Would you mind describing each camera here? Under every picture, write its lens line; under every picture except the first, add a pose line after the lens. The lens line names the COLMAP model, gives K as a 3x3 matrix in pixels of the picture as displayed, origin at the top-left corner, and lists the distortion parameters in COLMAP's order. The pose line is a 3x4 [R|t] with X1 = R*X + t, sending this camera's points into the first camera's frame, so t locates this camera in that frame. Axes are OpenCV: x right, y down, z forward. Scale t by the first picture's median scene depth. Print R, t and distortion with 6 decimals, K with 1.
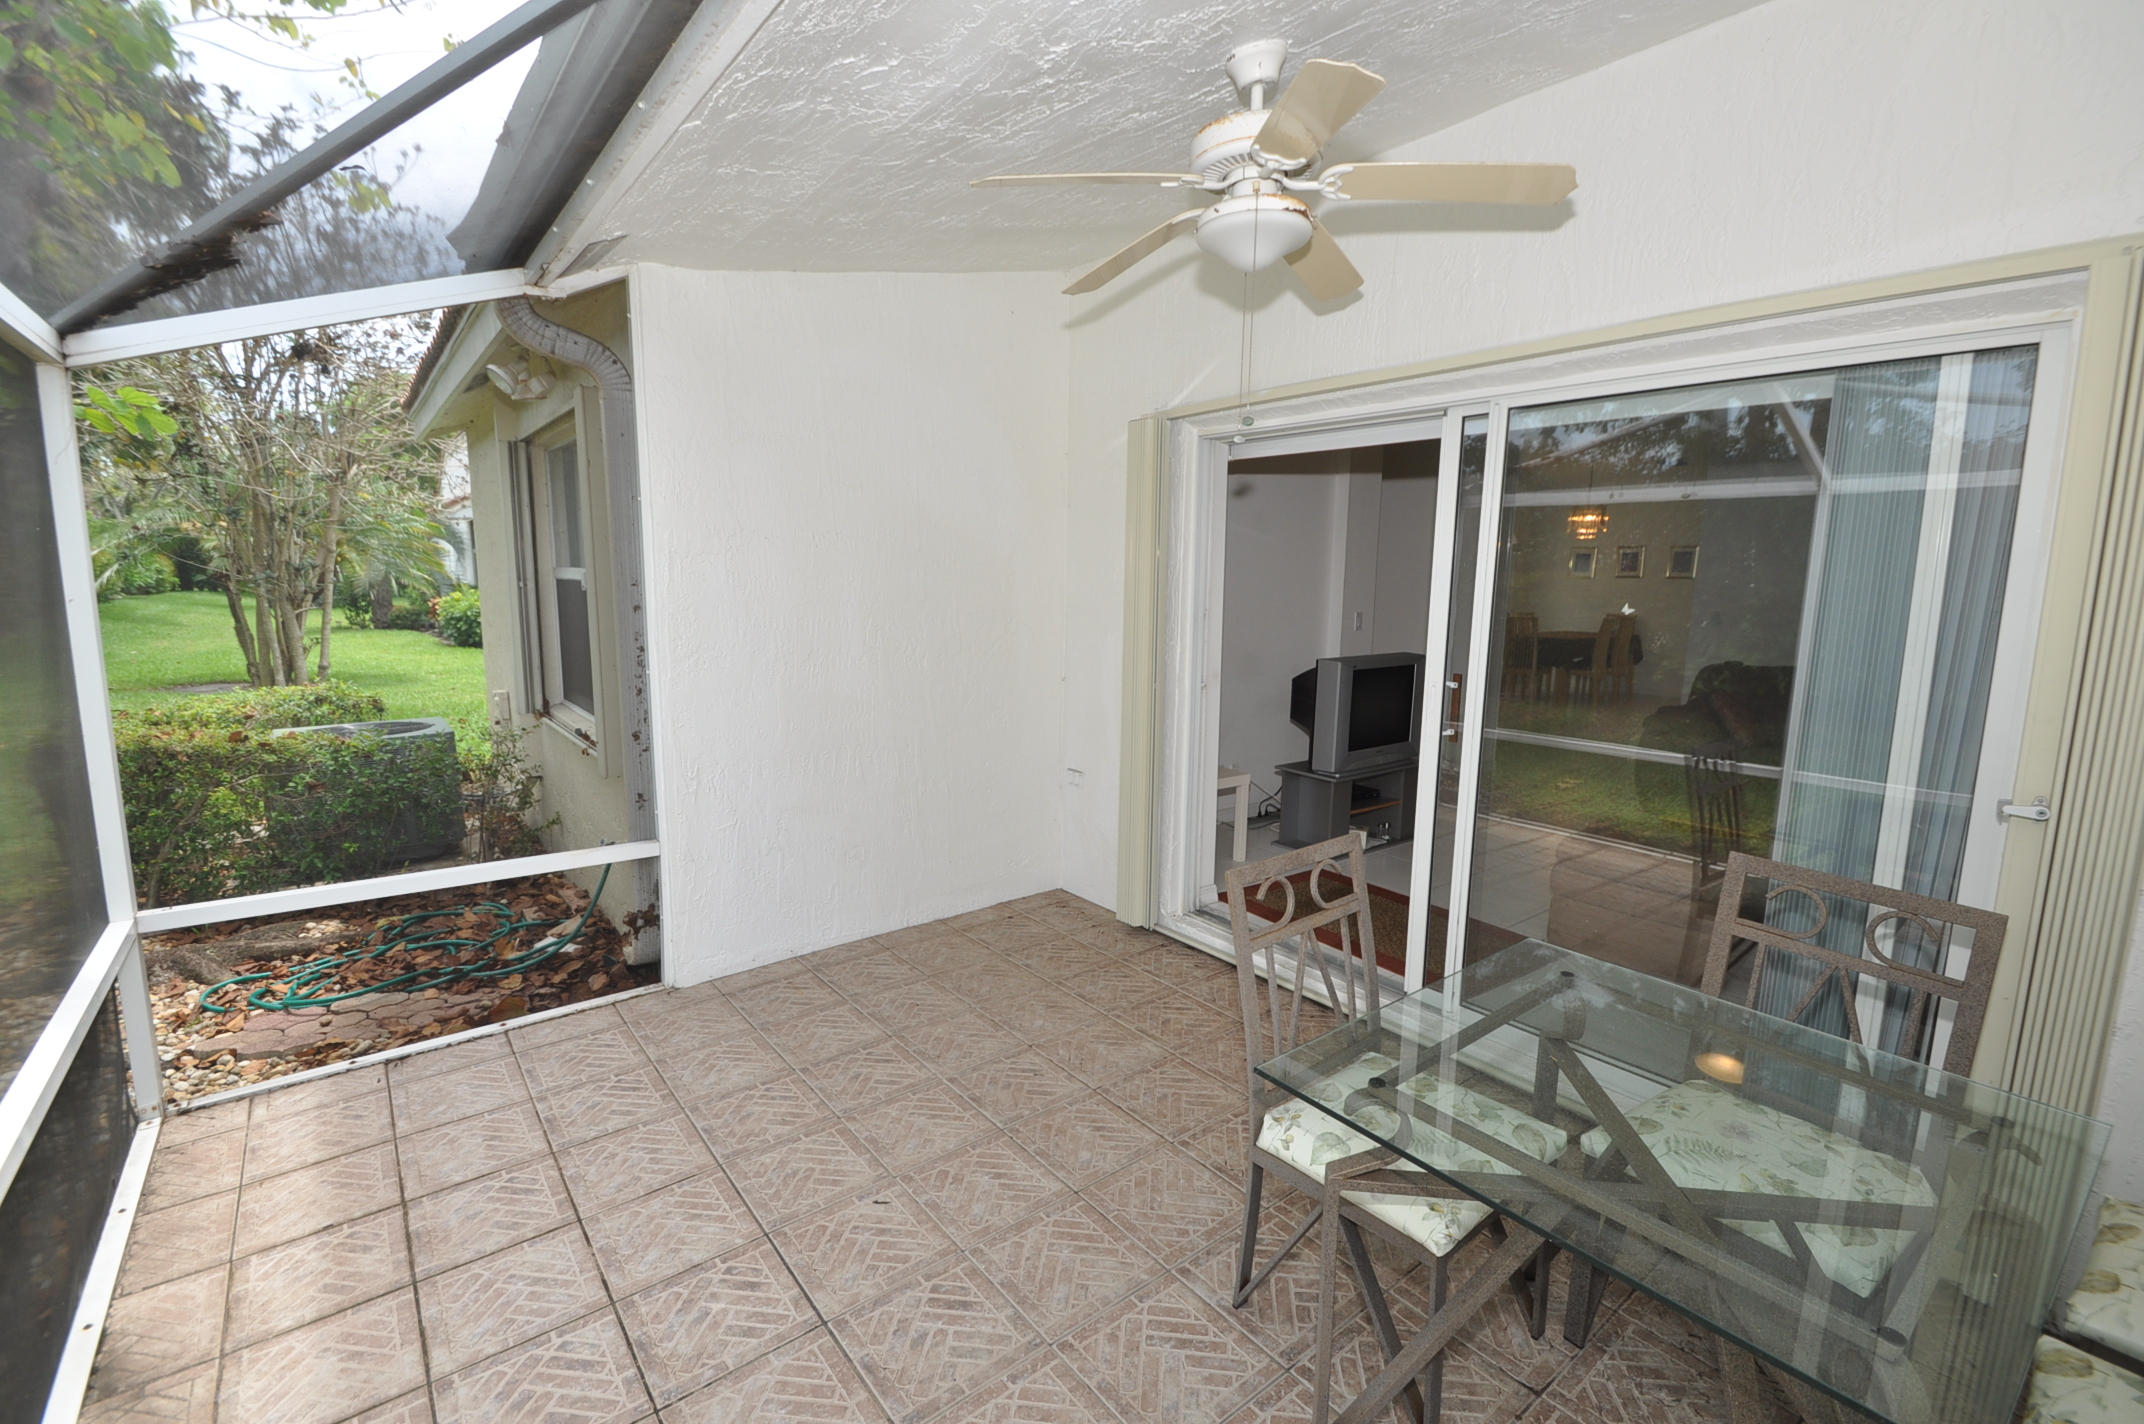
lens RADIAL K [[949.7, 0, 1069.7], [0, 949.7, 714.9], [0, 0, 1]] dist [0.000553, -0.008111]
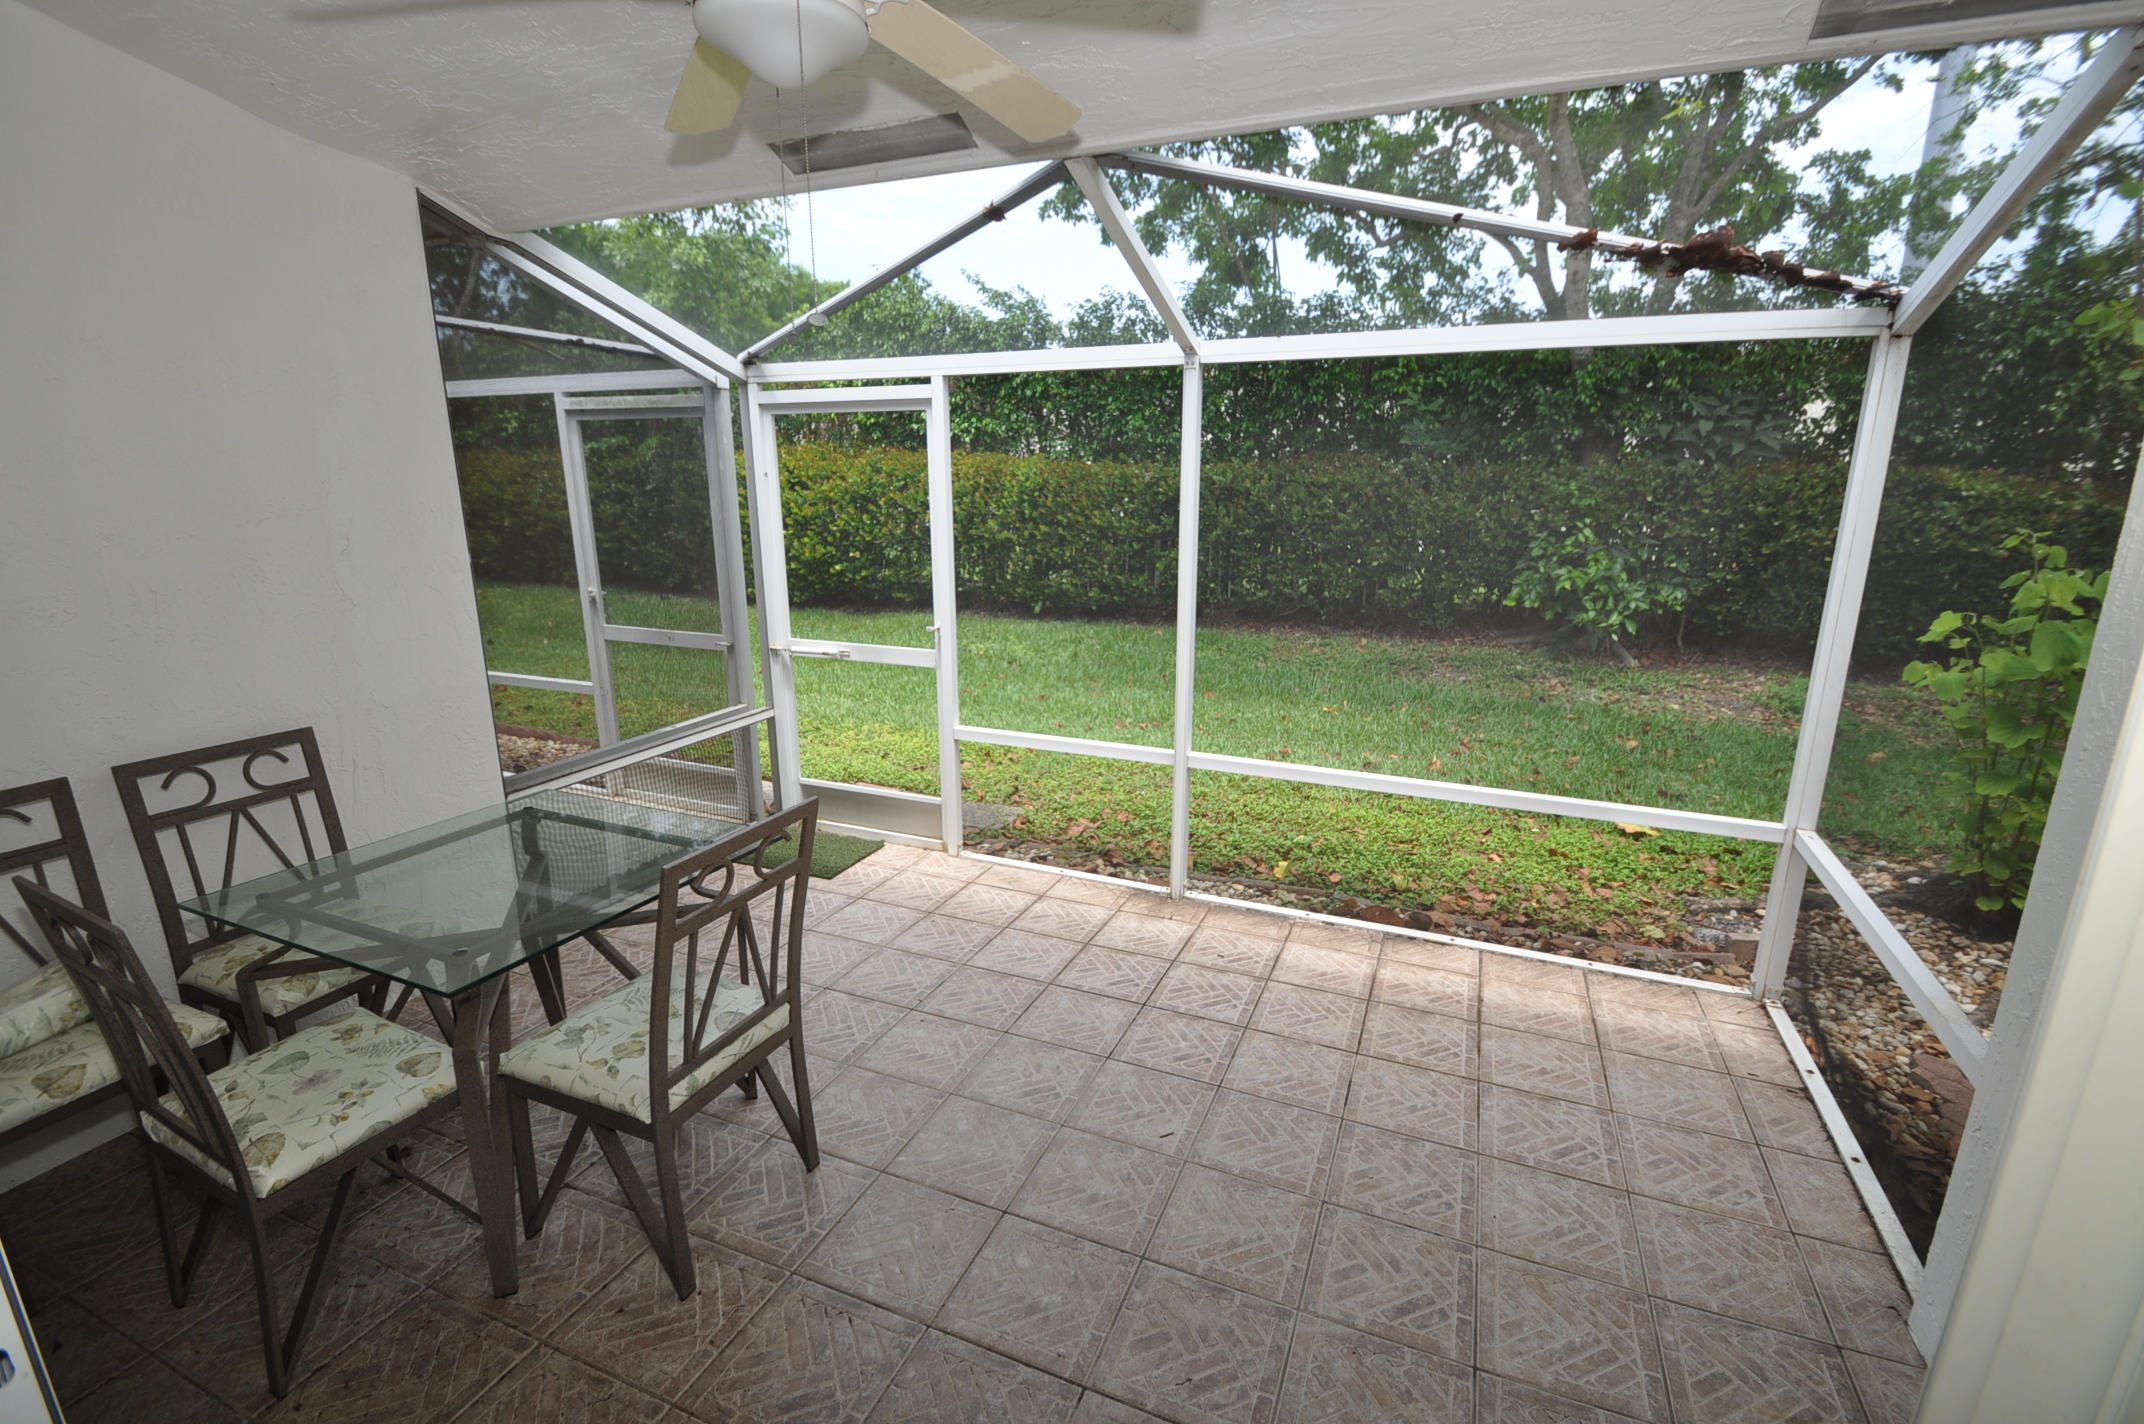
lens RADIAL K [[949.7, 0, 1071.6], [0, 949.7, 720.6], [0, 0, 1]] dist [0.000553, -0.008111]
pose [[-0.874467, 0.108322, -0.472836, 0.318924], [-0.085421, 0.925130, 0.369915, -0.271253], [0.477505, 0.363869, -0.799743, 1.521630]]
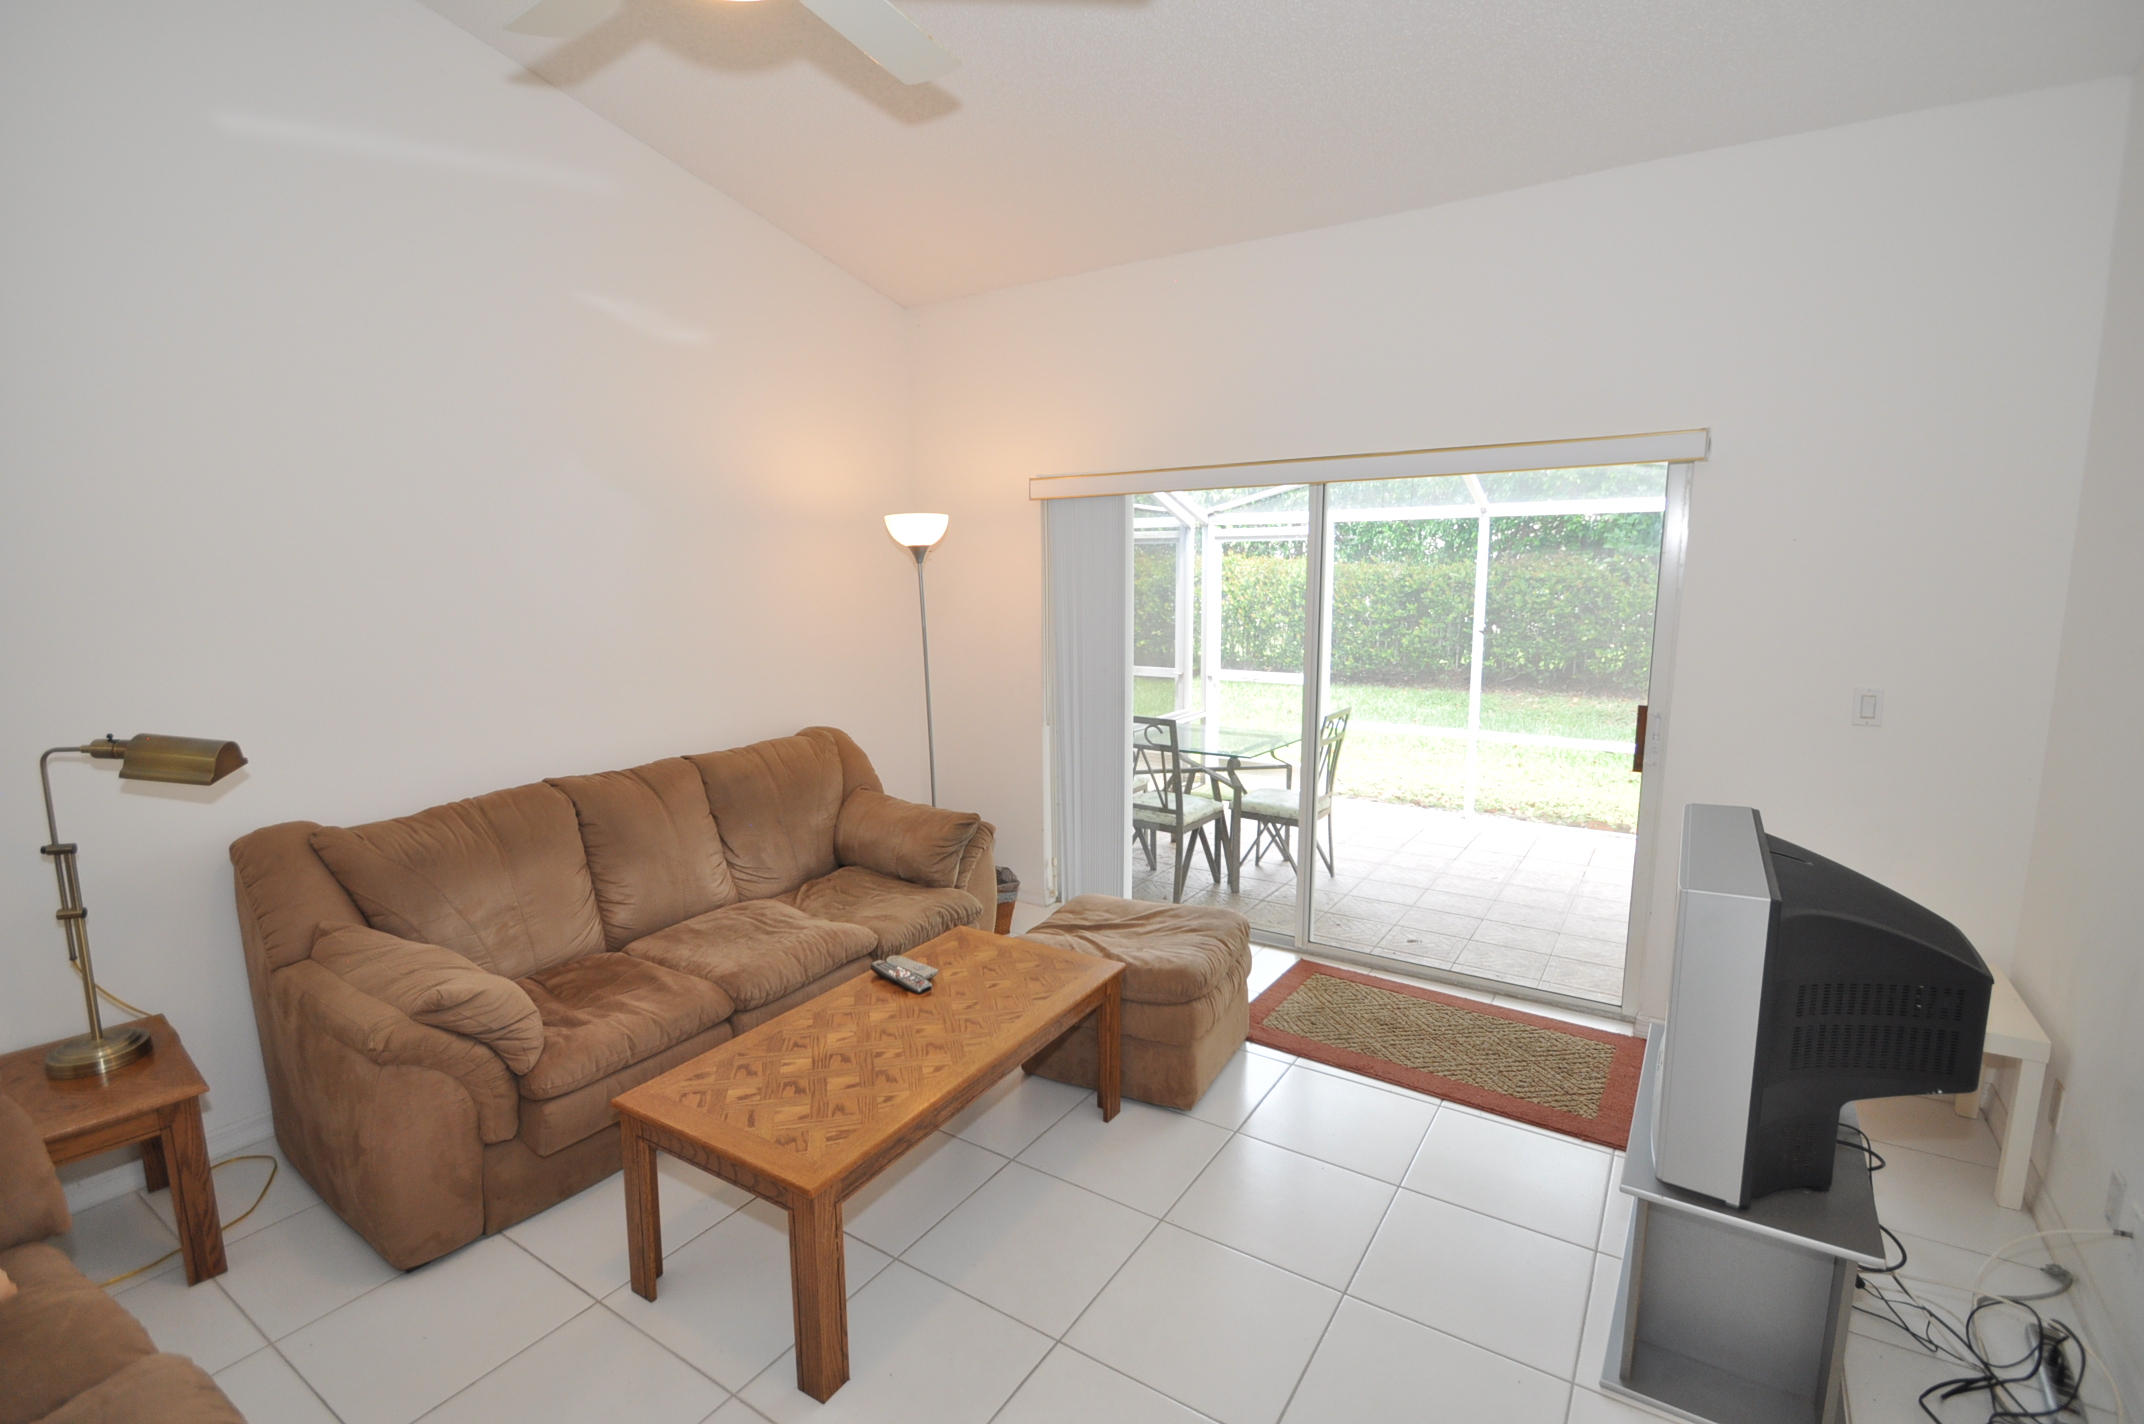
lens RADIAL K [[949.7, 0, 1075.0], [0, 949.7, 721.3], [0, 0, 1]] dist [0.000553, -0.008111]
pose [[-0.946583, 0.043243, -0.319547, 1.354786], [-0.055080, 0.954721, 0.292359, -0.415934], [0.317721, 0.294343, -0.901341, 2.442001]]
